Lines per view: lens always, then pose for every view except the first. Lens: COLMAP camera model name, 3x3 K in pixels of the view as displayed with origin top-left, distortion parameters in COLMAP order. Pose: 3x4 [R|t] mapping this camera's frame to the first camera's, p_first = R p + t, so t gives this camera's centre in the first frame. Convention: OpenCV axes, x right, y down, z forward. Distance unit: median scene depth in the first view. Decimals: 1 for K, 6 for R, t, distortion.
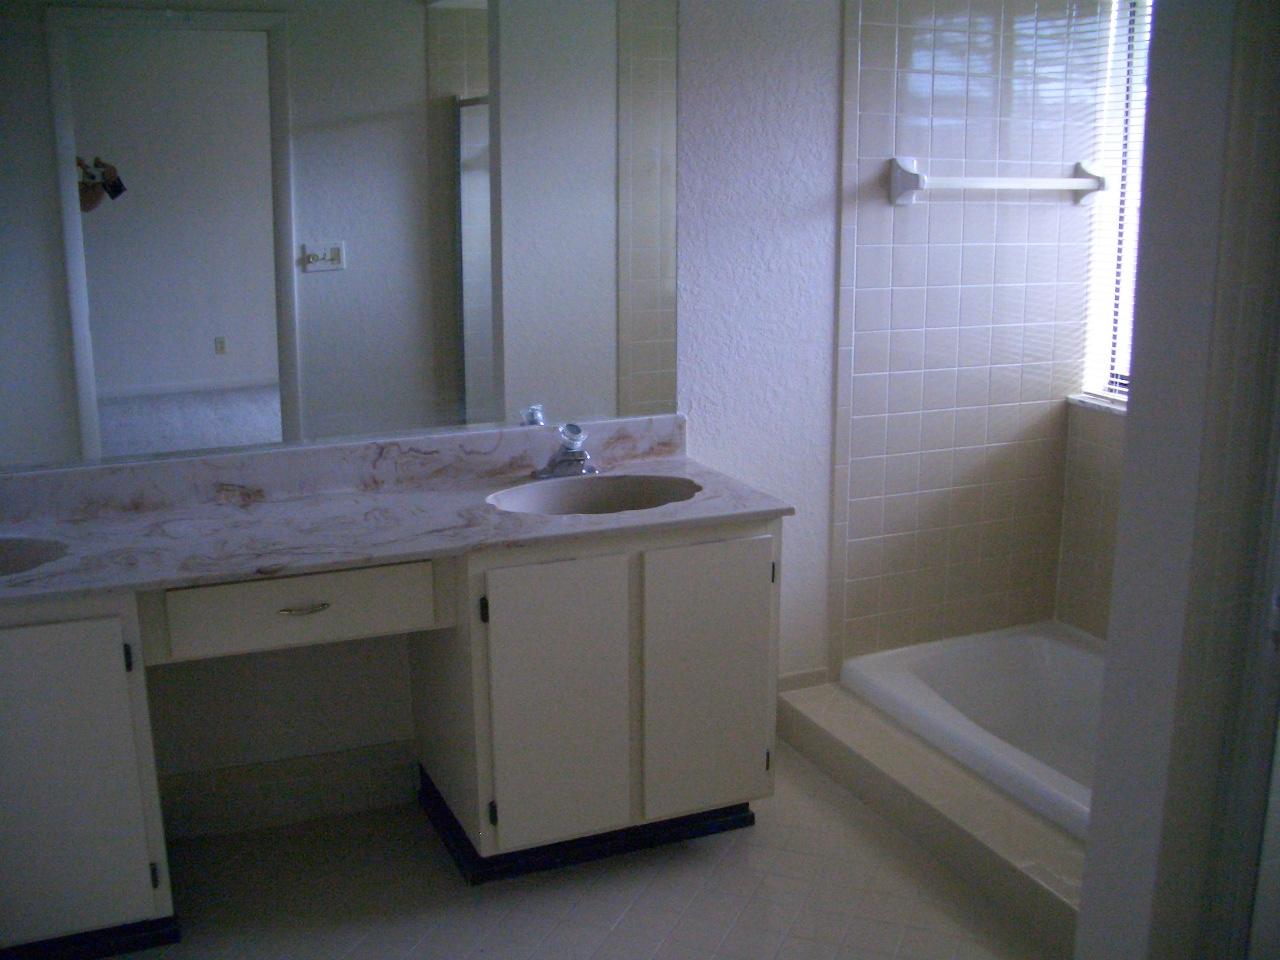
lens RADIAL K [[1275.0, 0, 640.0], [0, 1275.0, 480.0], [0, 0, 1]] dist [-0.281193, 0.290127]
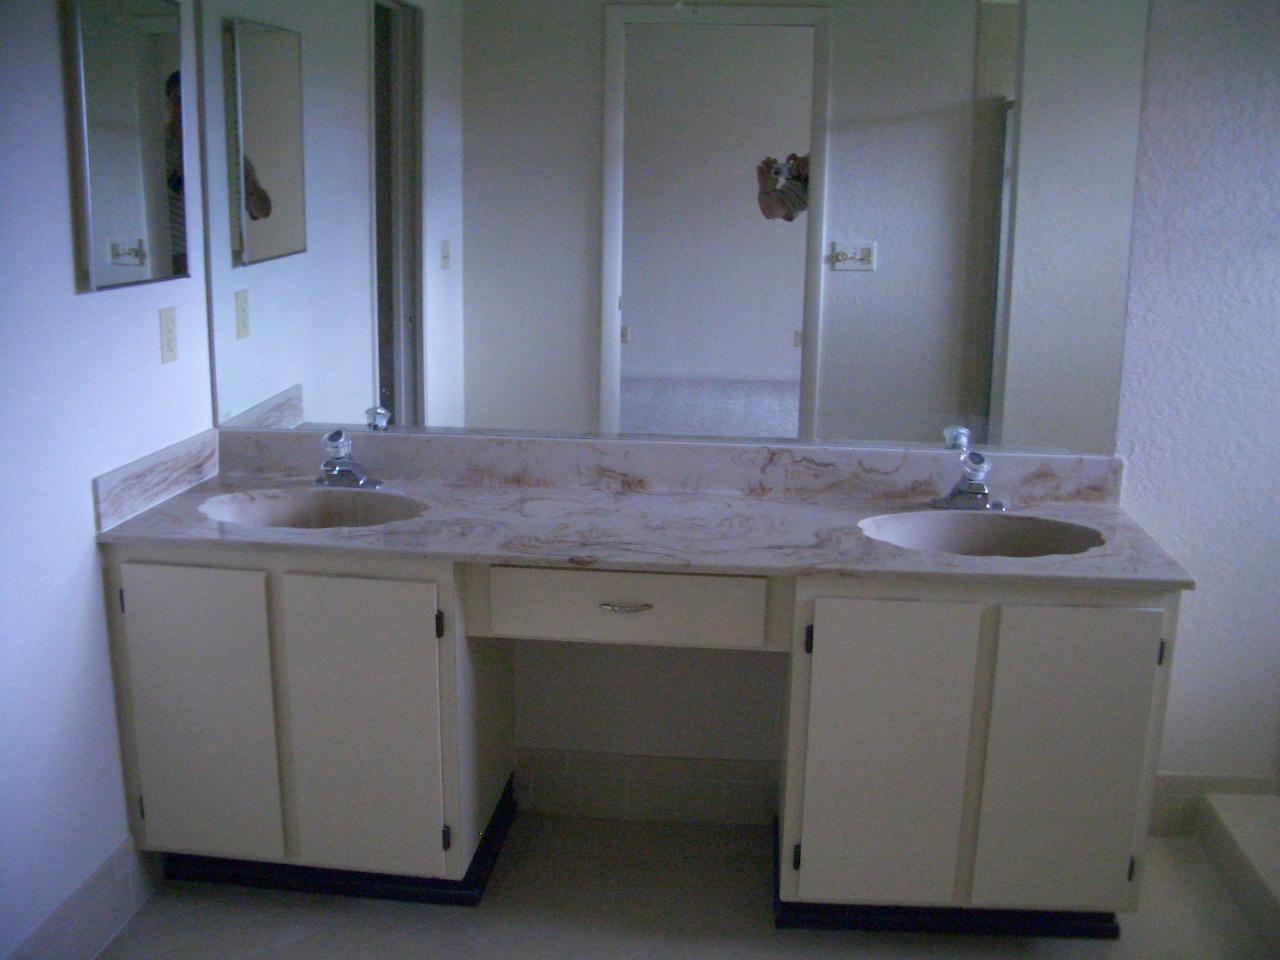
lens RADIAL K [[1275.0, 0, 640.0], [0, 1275.0, 480.0], [0, 0, 1]] dist [-0.281193, 0.290127]
pose [[0.871641, 0.125190, -0.473887, 0.162904], [-0.127861, 0.991432, 0.026732, -0.018160], [0.473173, 0.037291, 0.880180, 0.109019]]
